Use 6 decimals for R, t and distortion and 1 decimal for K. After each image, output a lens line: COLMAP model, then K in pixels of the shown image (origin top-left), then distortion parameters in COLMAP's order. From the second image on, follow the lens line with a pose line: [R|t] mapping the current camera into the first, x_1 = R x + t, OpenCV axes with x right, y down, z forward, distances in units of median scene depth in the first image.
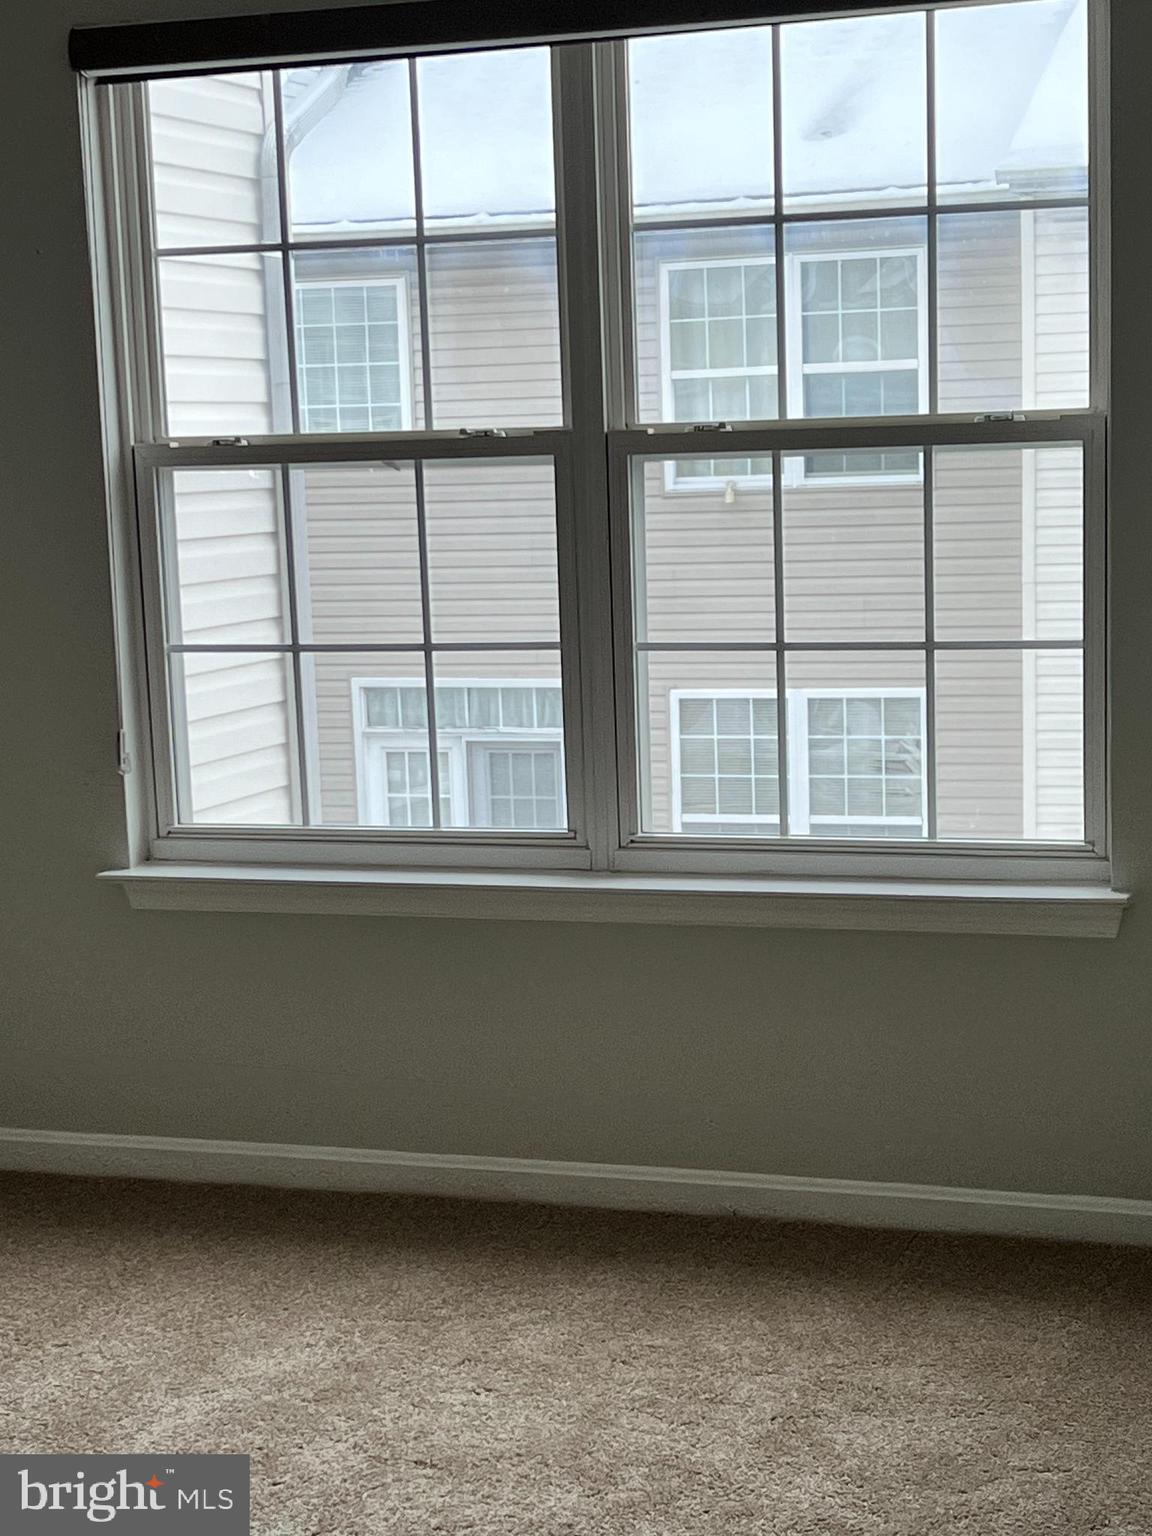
lens RADIAL K [[2747.9, 0, 565.7], [0, 2747.9, 783.4], [0, 0, 1]] dist [0.111674, 0.000000]
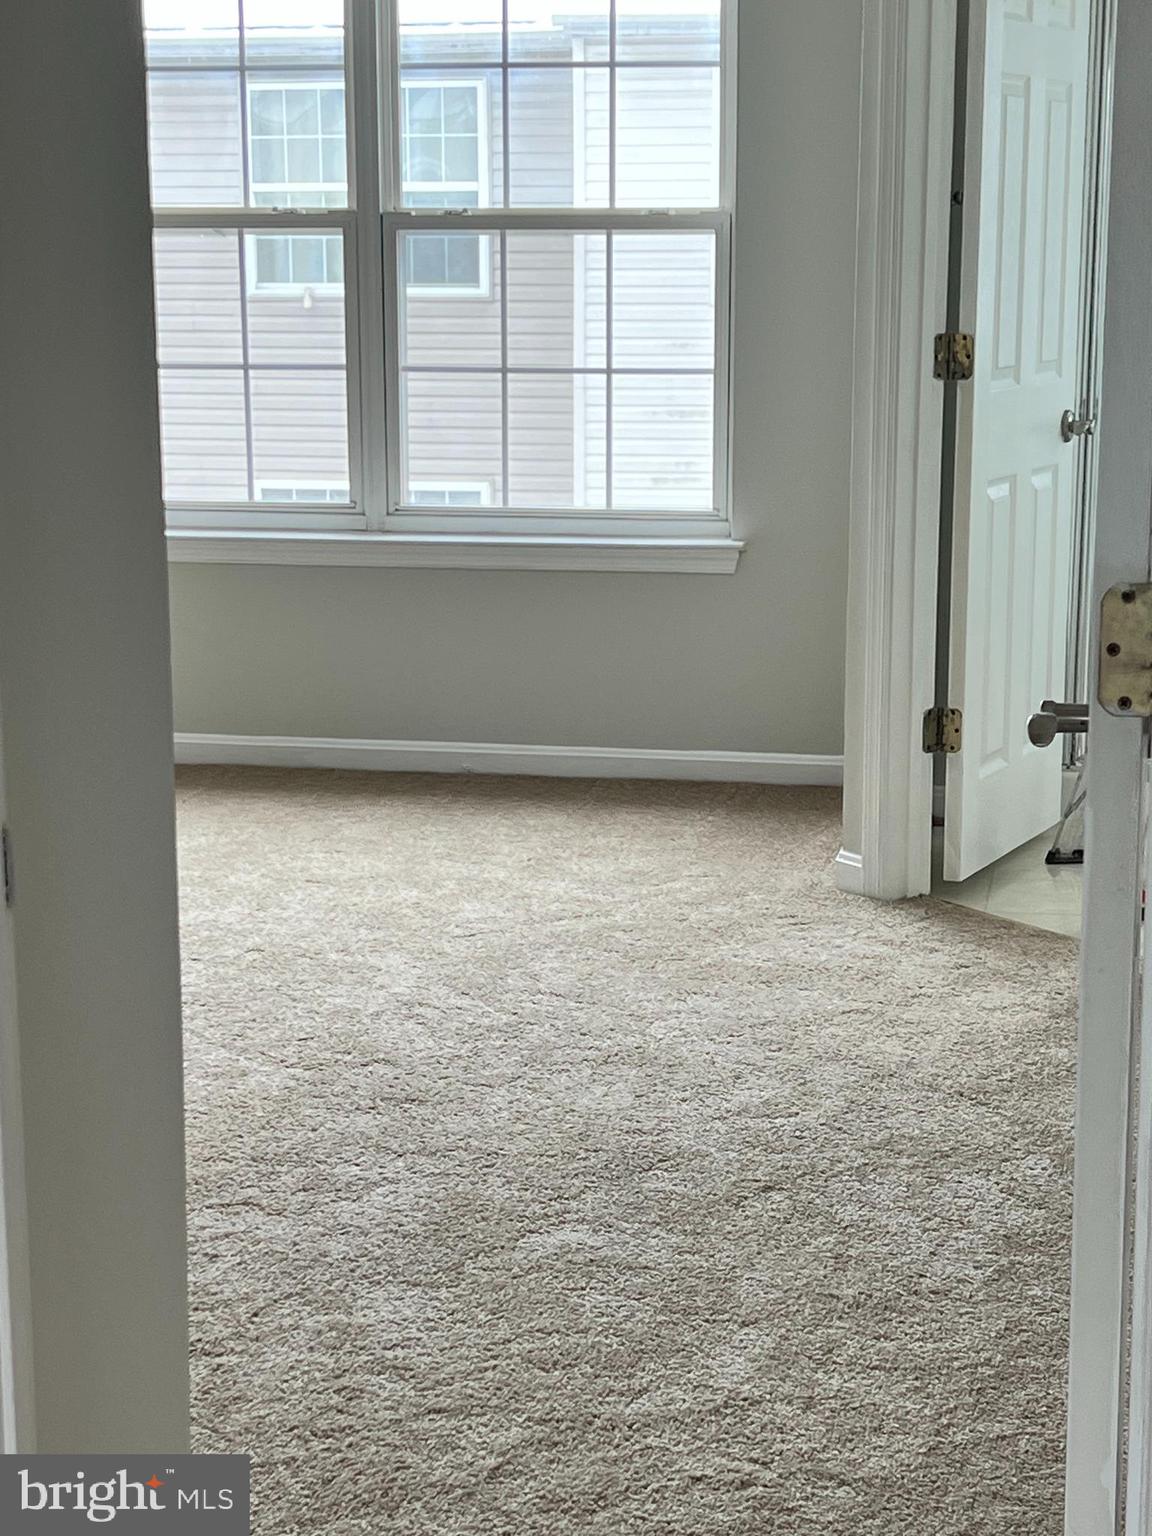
lens RADIAL K [[2747.9, 0, 587.1], [0, 2747.9, 764.2], [0, 0, 1]] dist [0.111674, 0.000000]
pose [[0.982404, -0.004421, 0.186718, -0.147562], [-0.005743, 0.998532, 0.053861, 0.076872], [-0.186682, -0.053986, 0.980936, -0.417679]]
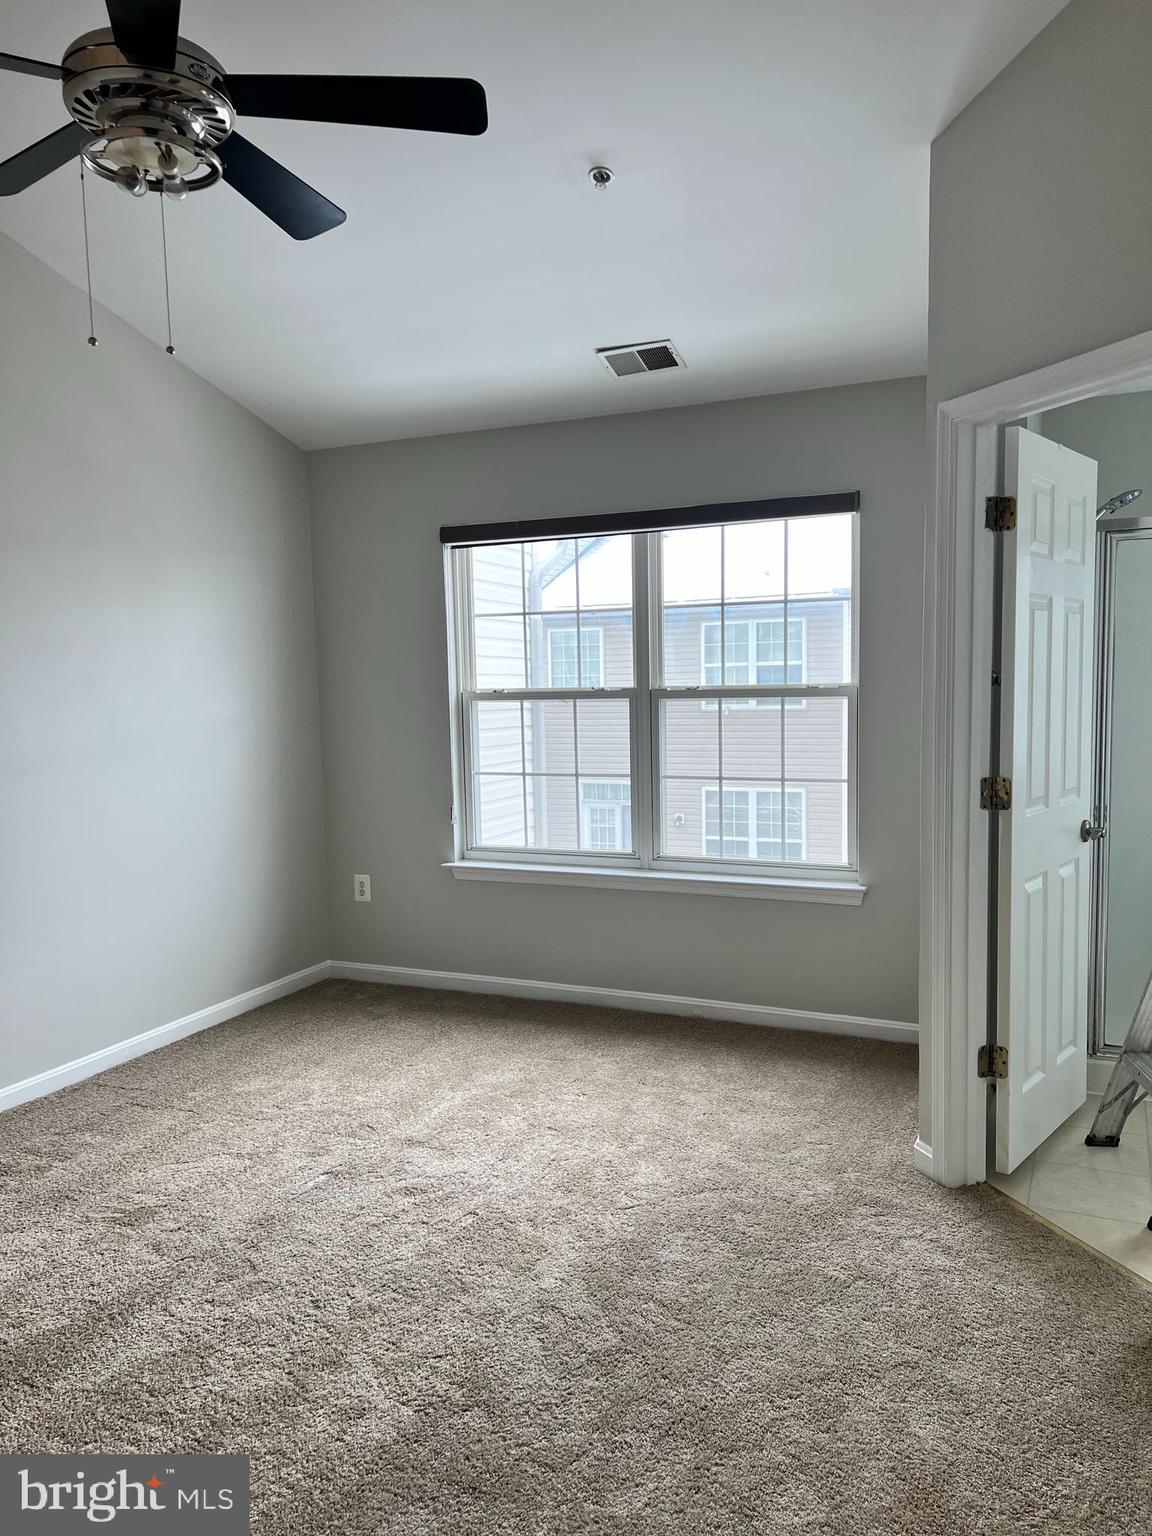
lens RADIAL K [[1051.2, 0, 597.5], [0, 1051.2, 751.9], [0, 0, 1]] dist [0.033641, -0.024911]
pose [[0.997396, 0.021245, -0.068915, 0.032975], [-0.025582, 0.997706, -0.062672, -0.012746], [0.067425, 0.064272, 0.995652, 0.075476]]
